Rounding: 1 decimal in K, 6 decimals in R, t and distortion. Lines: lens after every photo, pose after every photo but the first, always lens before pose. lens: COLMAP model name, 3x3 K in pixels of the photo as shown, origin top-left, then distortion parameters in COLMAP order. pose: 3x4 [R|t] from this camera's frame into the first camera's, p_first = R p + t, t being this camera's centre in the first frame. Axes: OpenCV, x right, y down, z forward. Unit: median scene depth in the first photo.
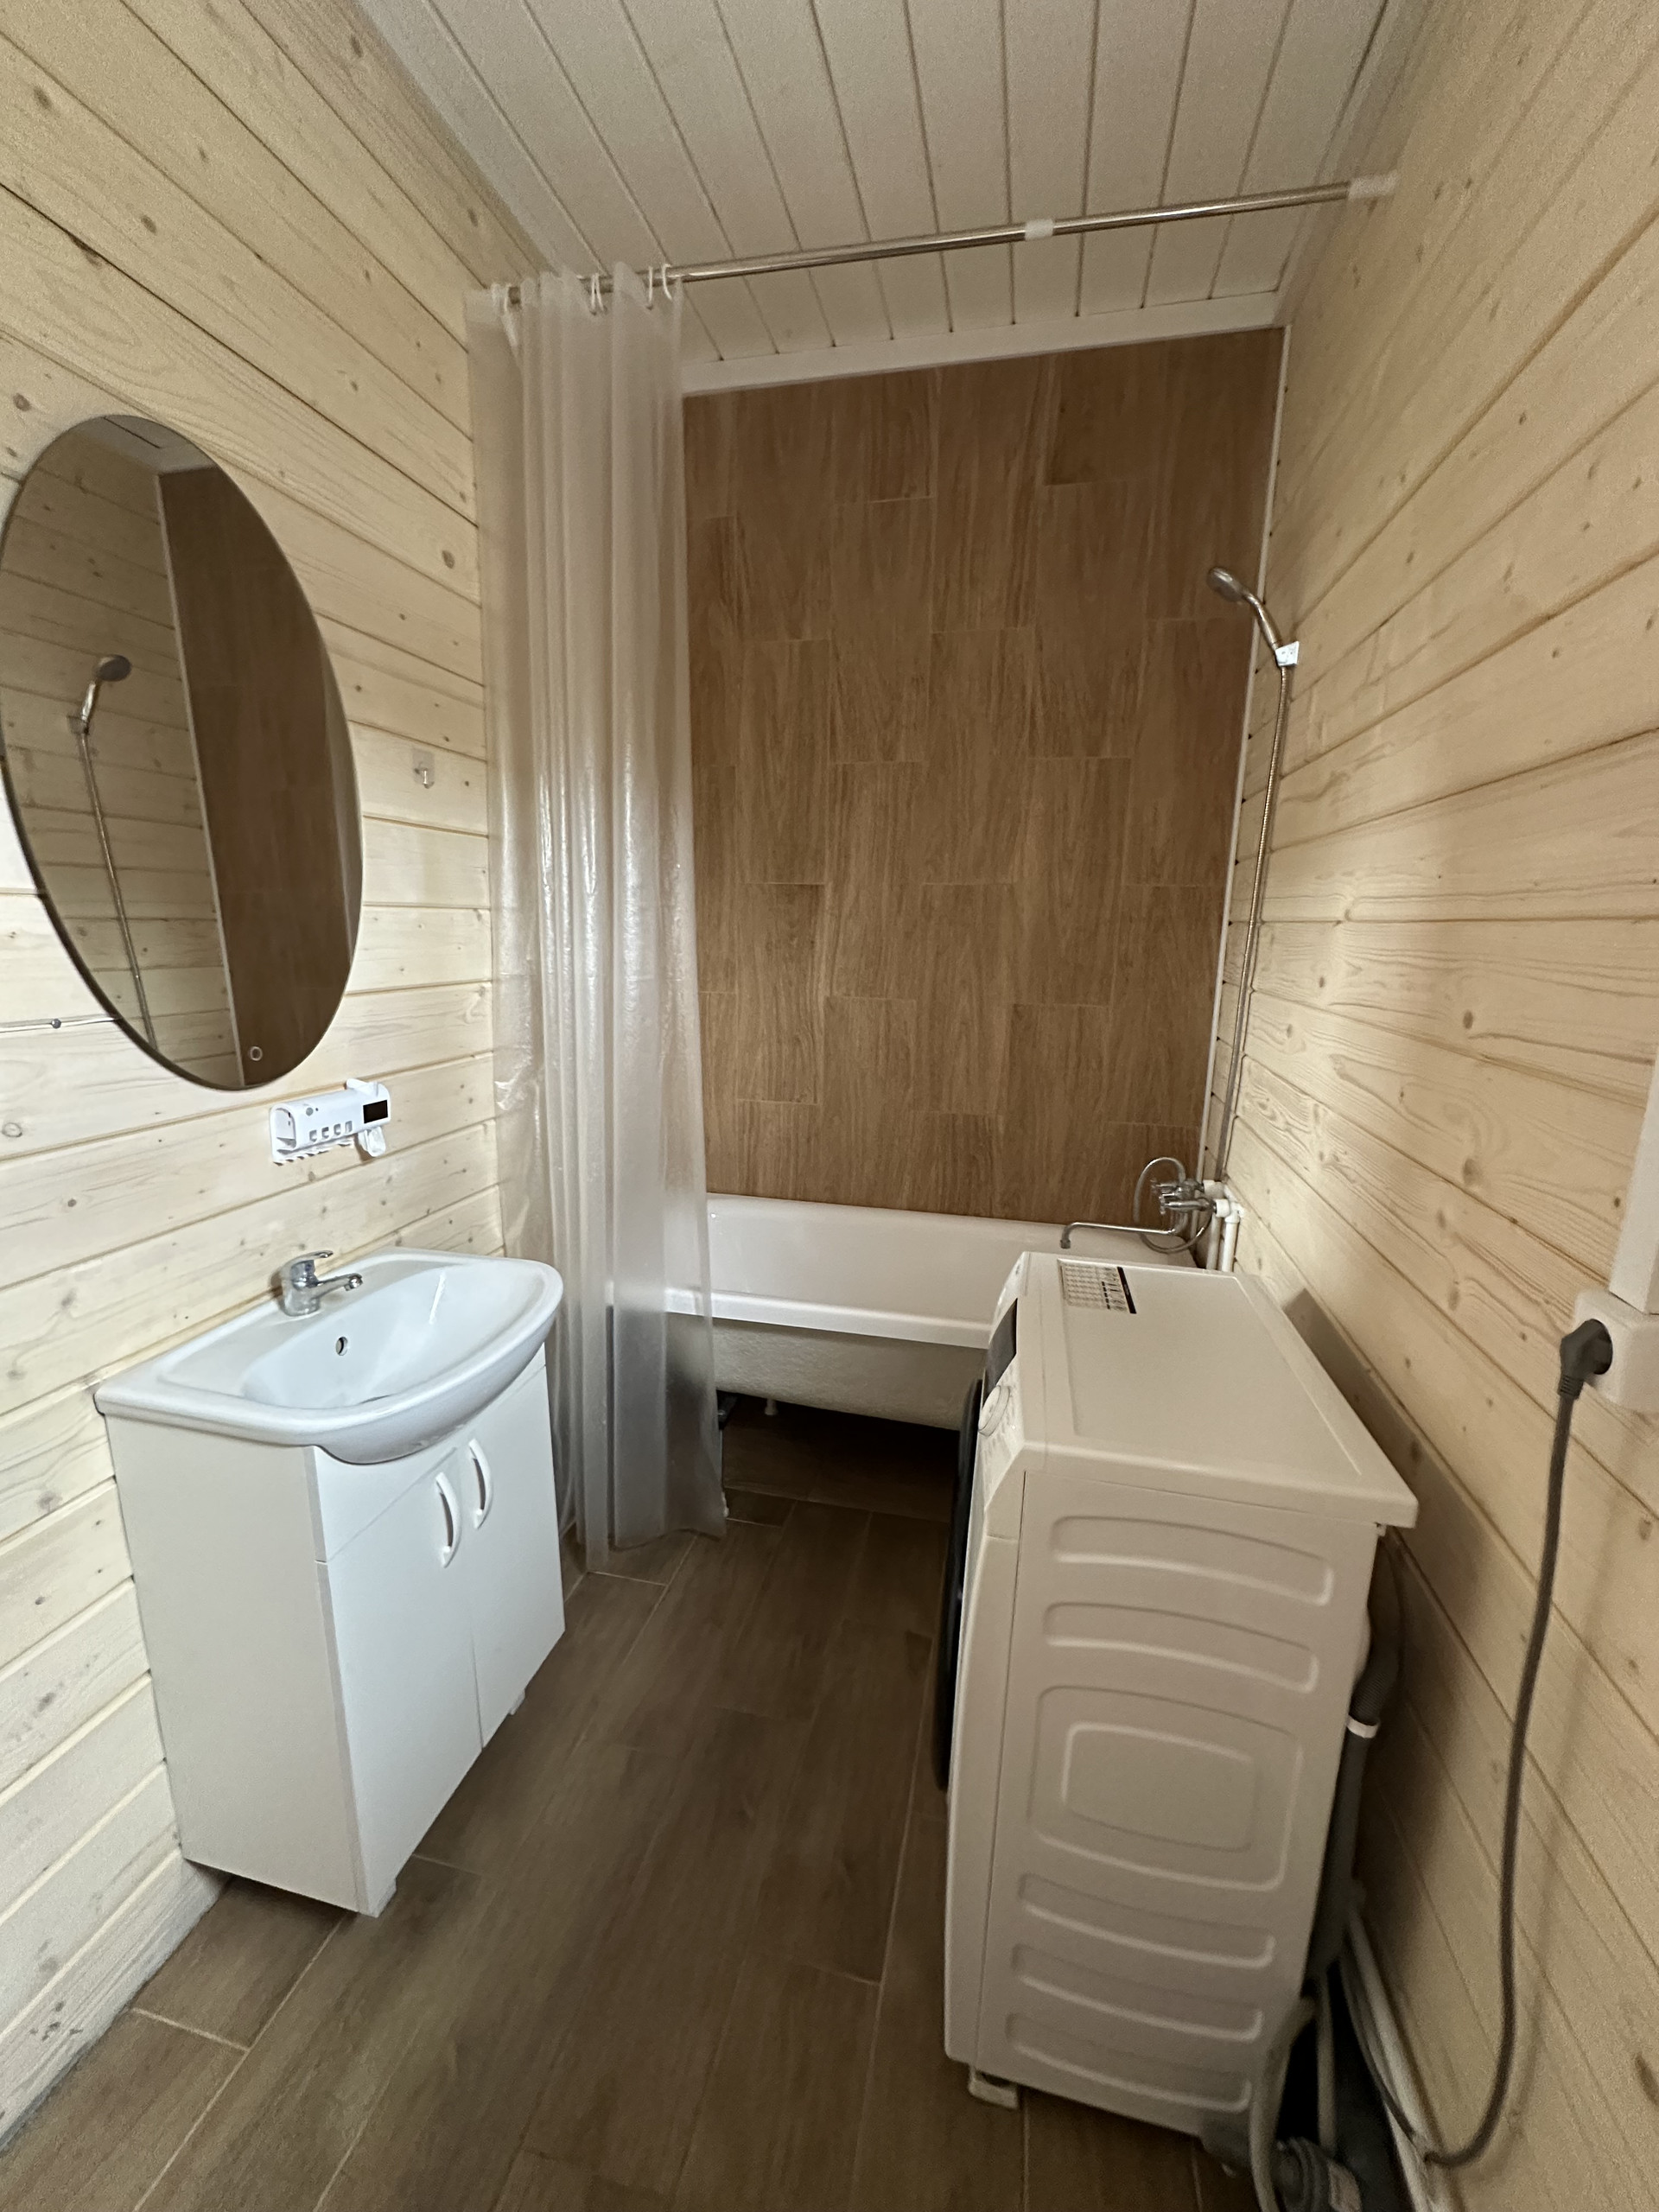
lens RADIAL K [[880.6, 0, 840.4], [0, 880.6, 1105.2], [0, 0, 1]] dist [-0.004618, 0.000961]
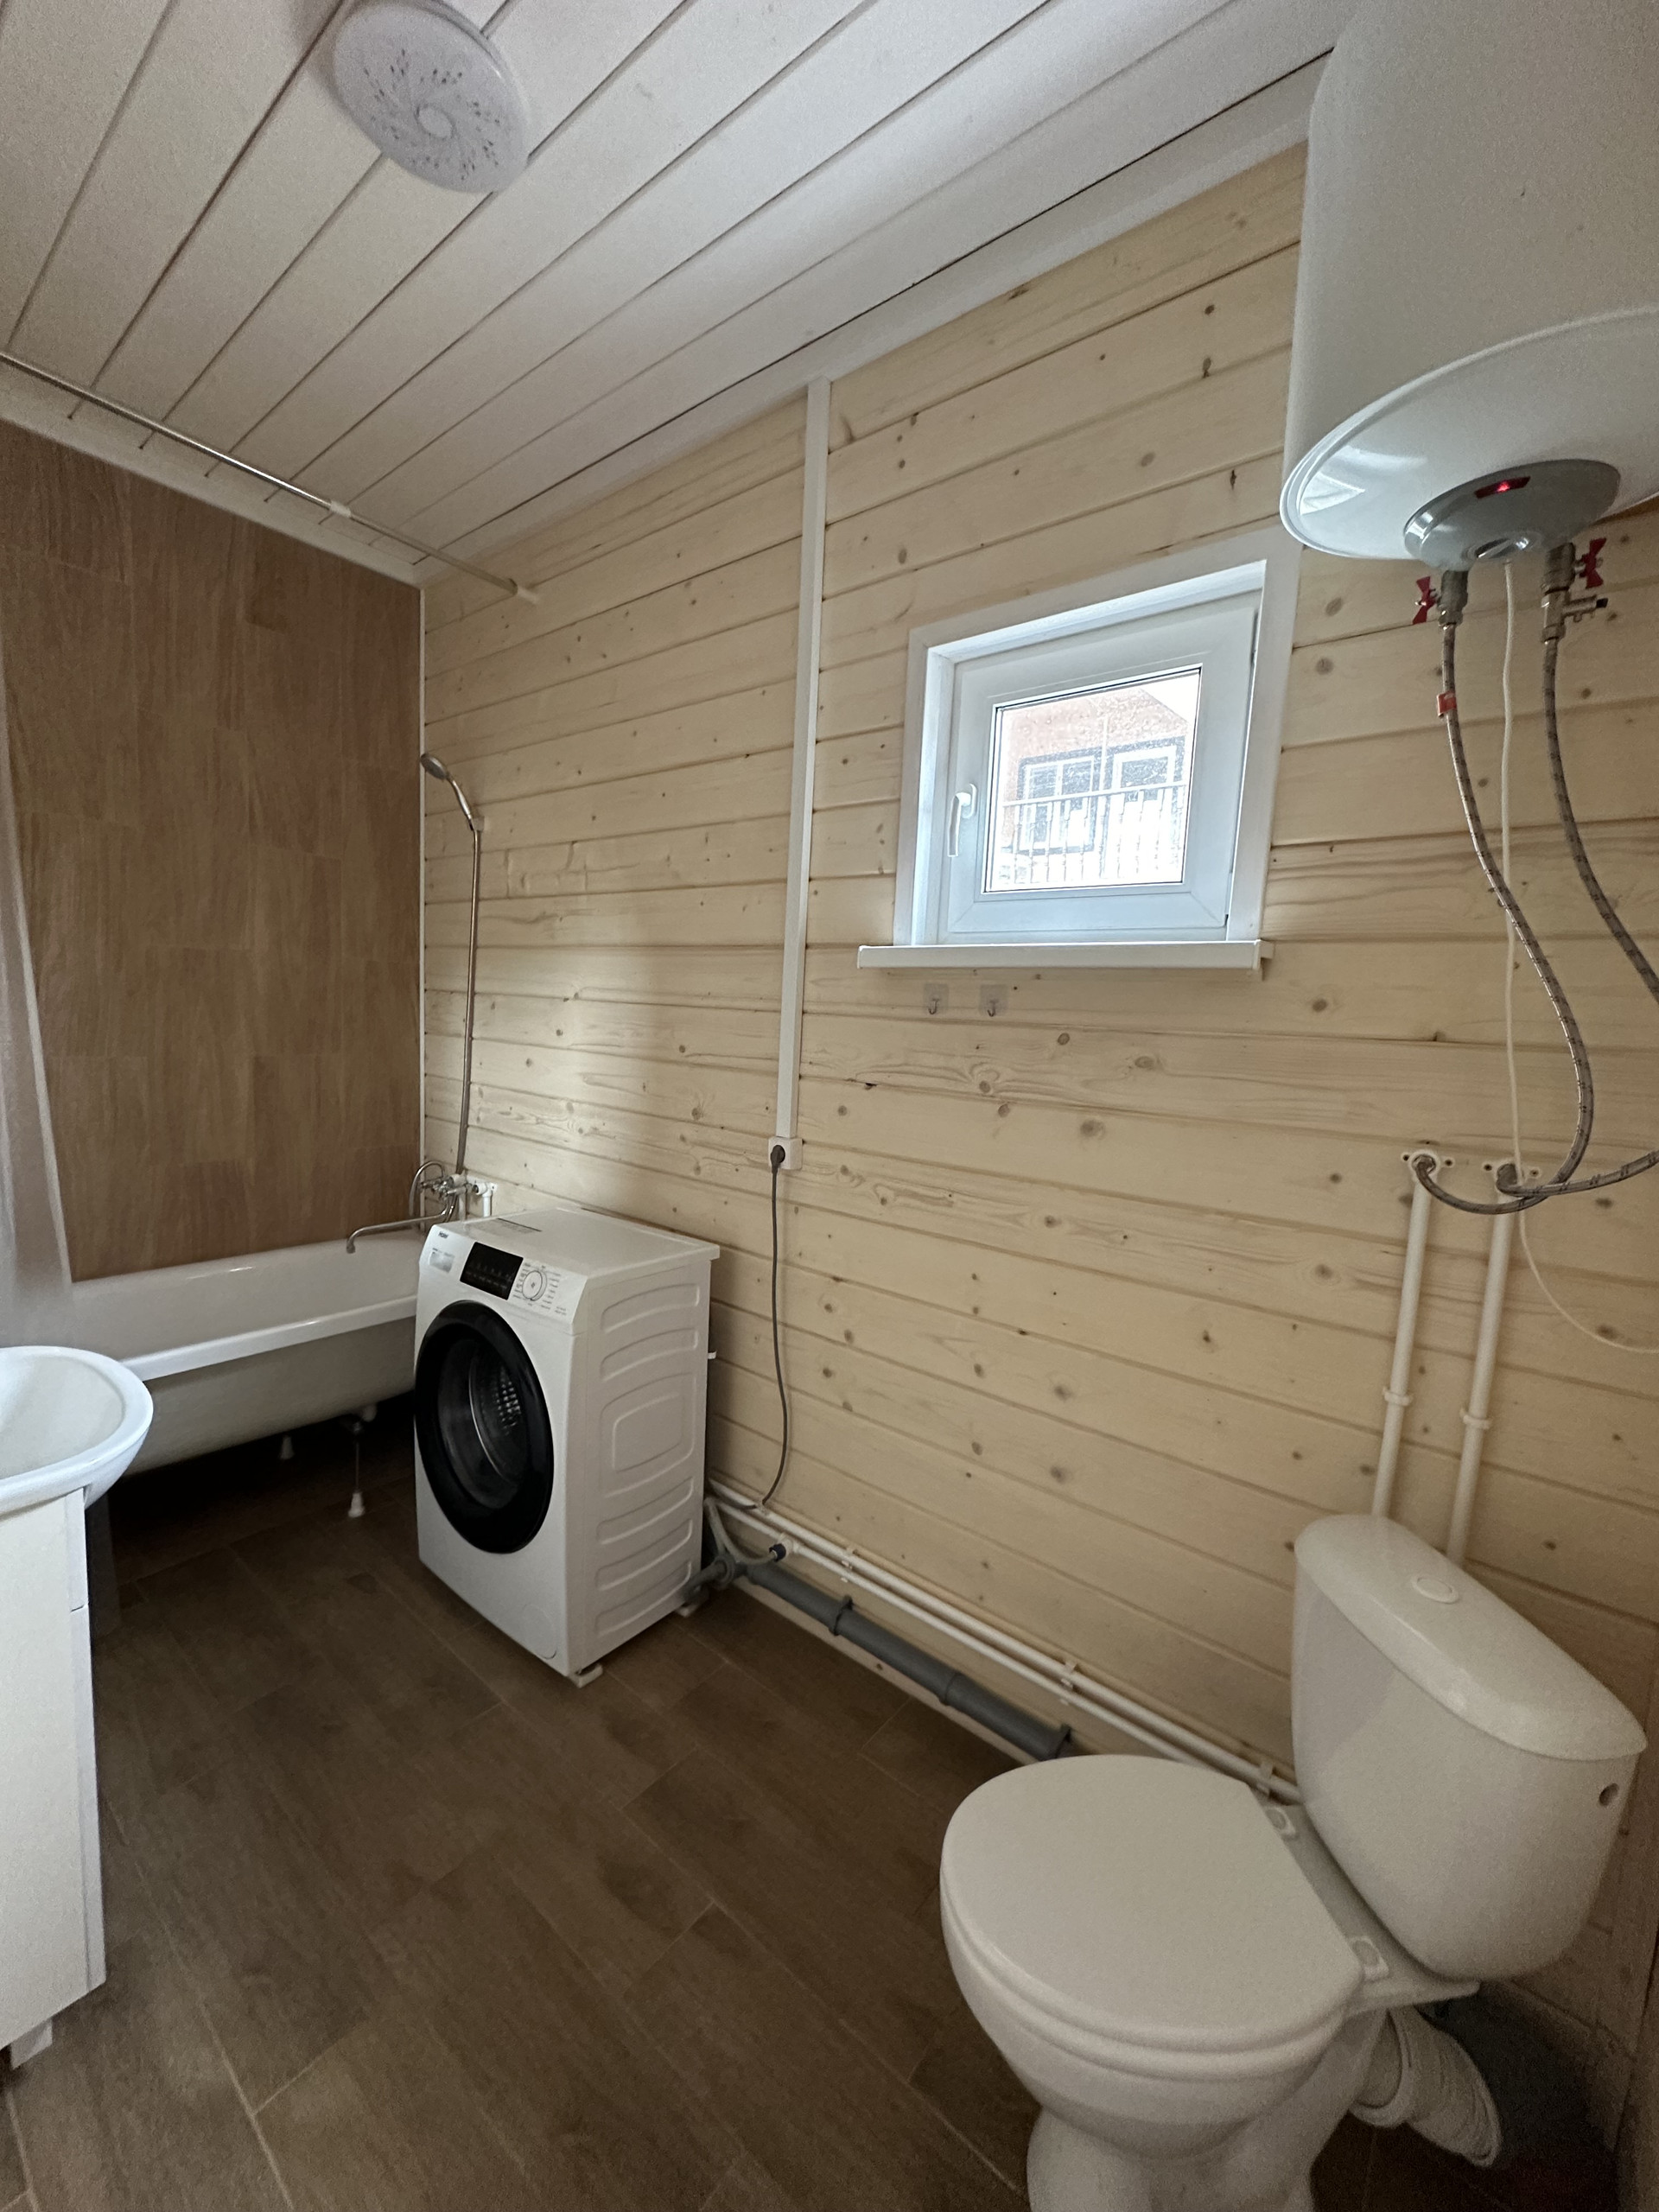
lens RADIAL K [[880.6, 0, 829.7], [0, 880.6, 1101.8], [0, 0, 1]] dist [-0.004618, 0.000961]
pose [[0.440533, -0.088958, 0.893318, -0.536007], [0.138337, 0.989920, 0.030358, 0.010545], [-0.887014, 0.110205, 0.448399, -0.160133]]
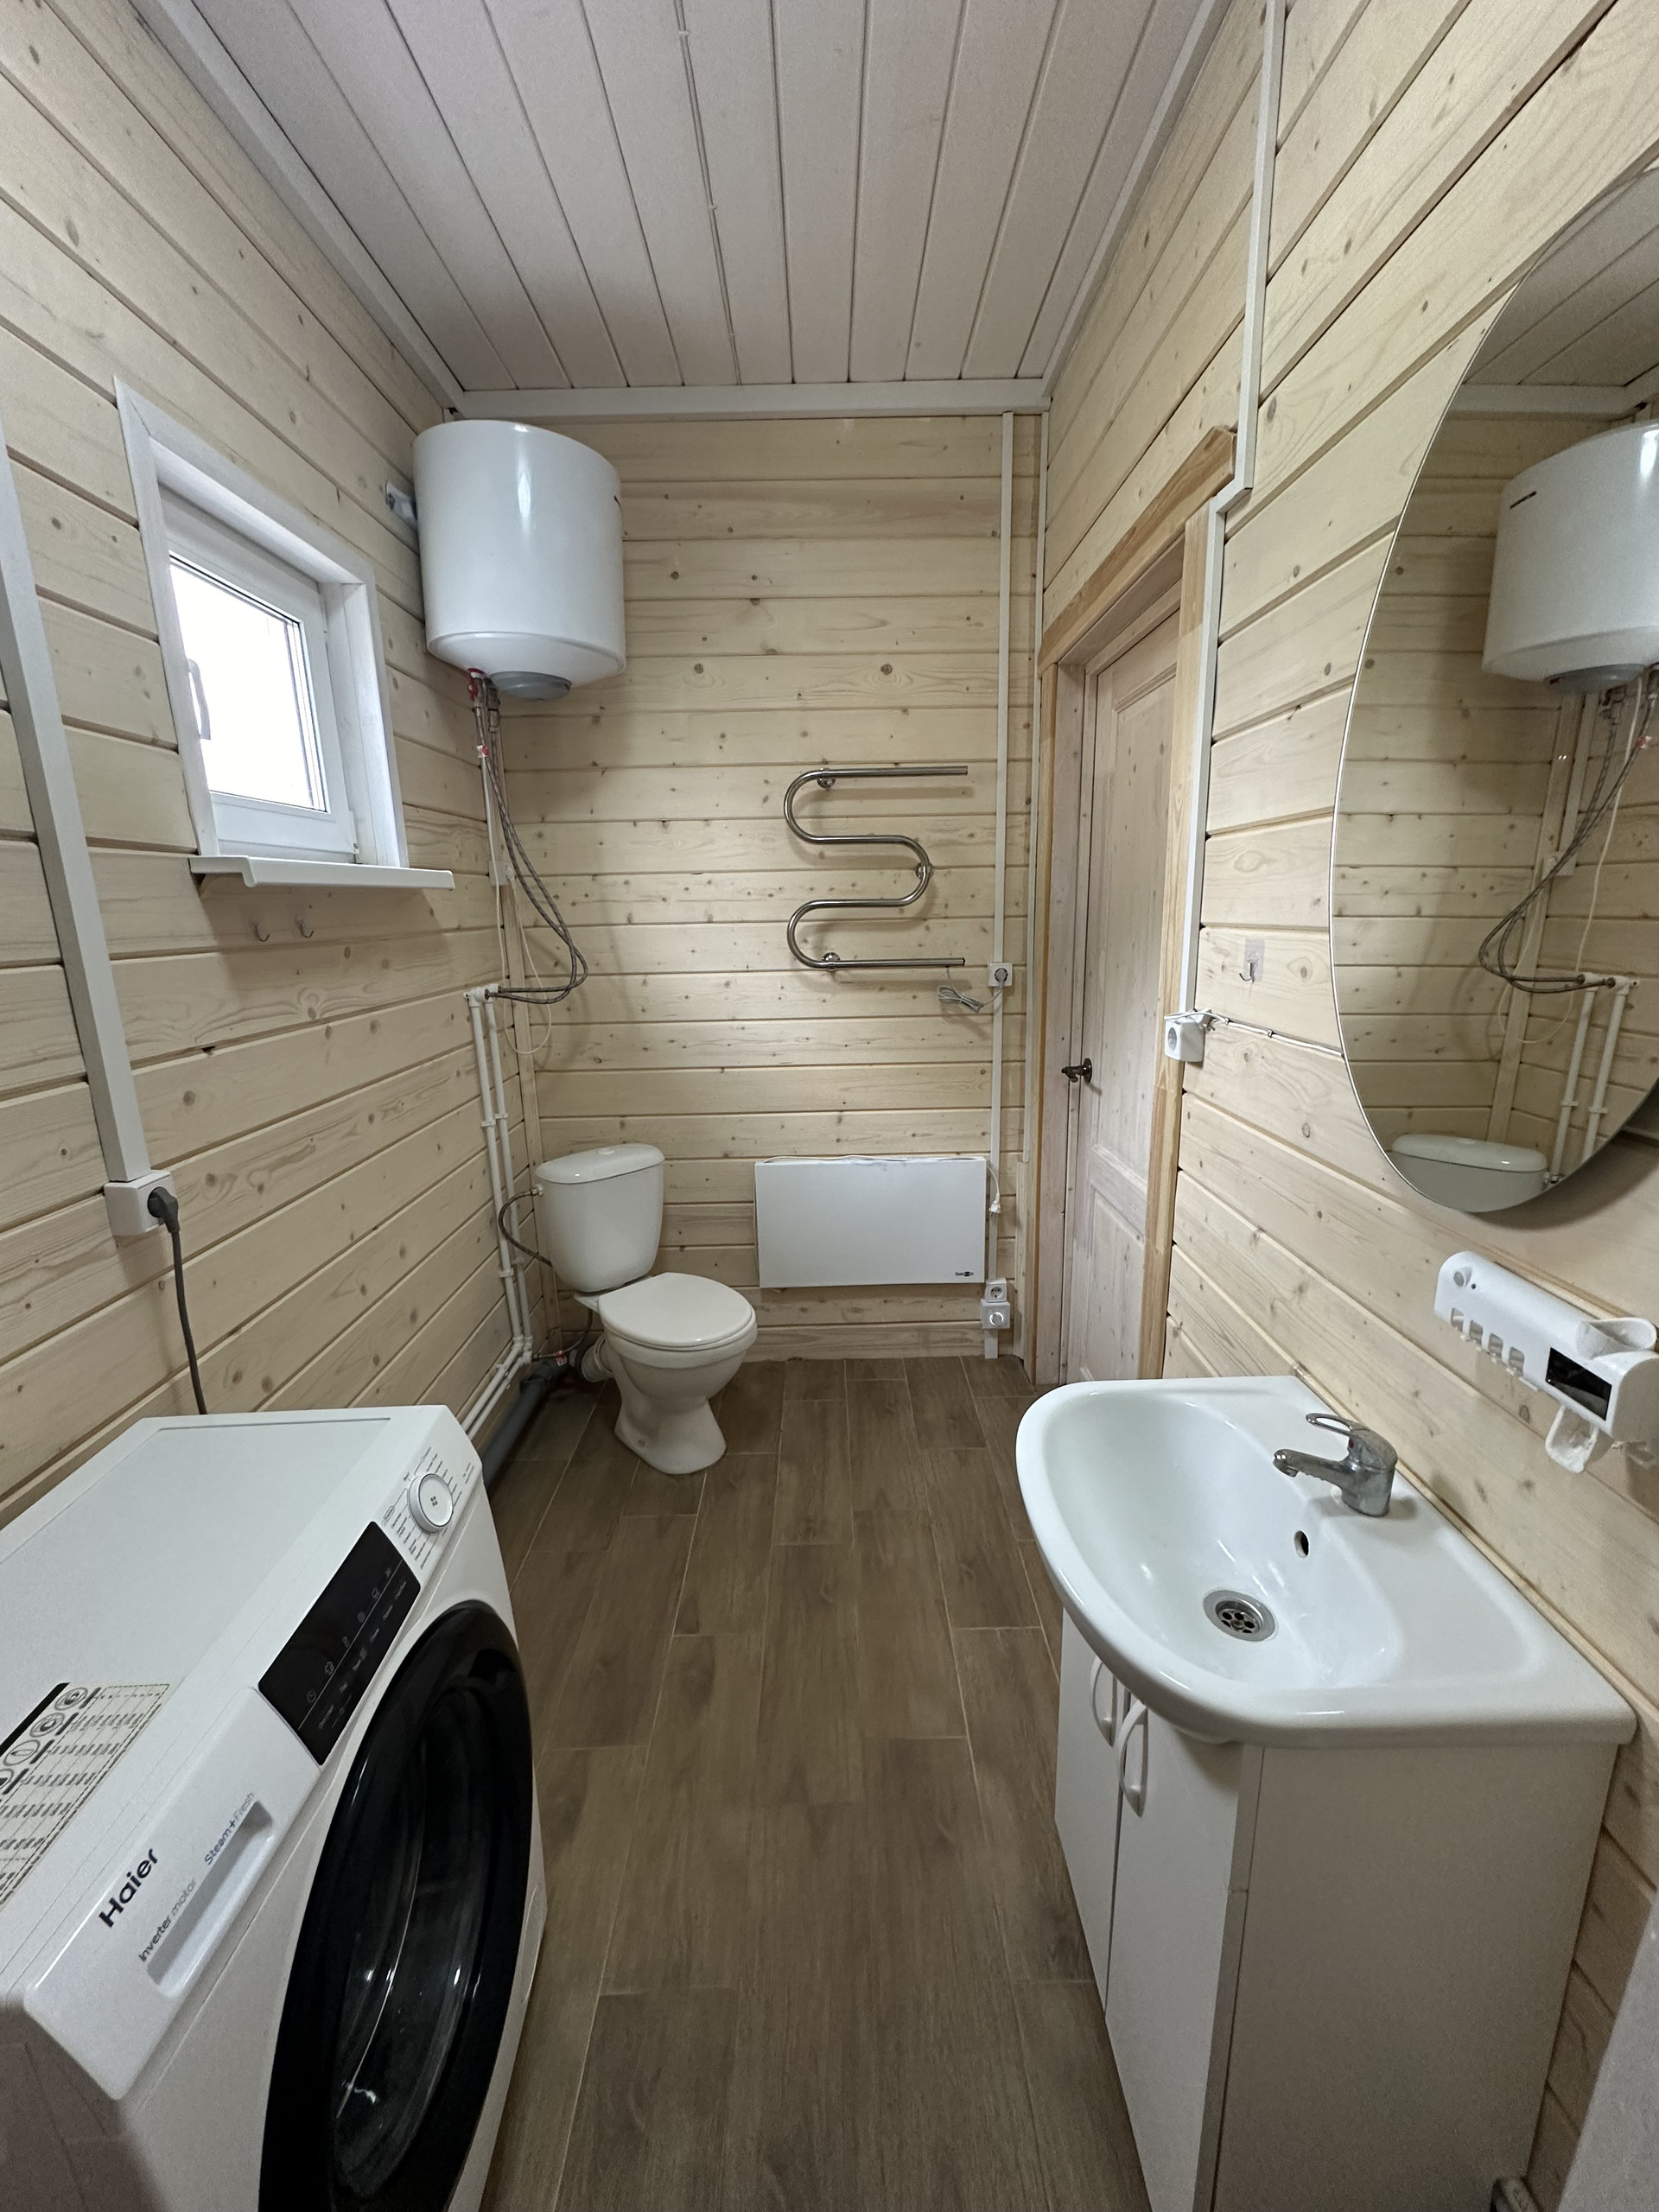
lens RADIAL K [[880.6, 0, 821.1], [0, 880.6, 1102.6], [0, 0, 1]] dist [-0.004618, 0.000961]
pose [[-0.976351, 0.052835, -0.209636, -0.026006], [-0.036971, 0.914588, 0.402693, -0.209456], [0.213007, 0.400920, -0.891006, 0.868542]]
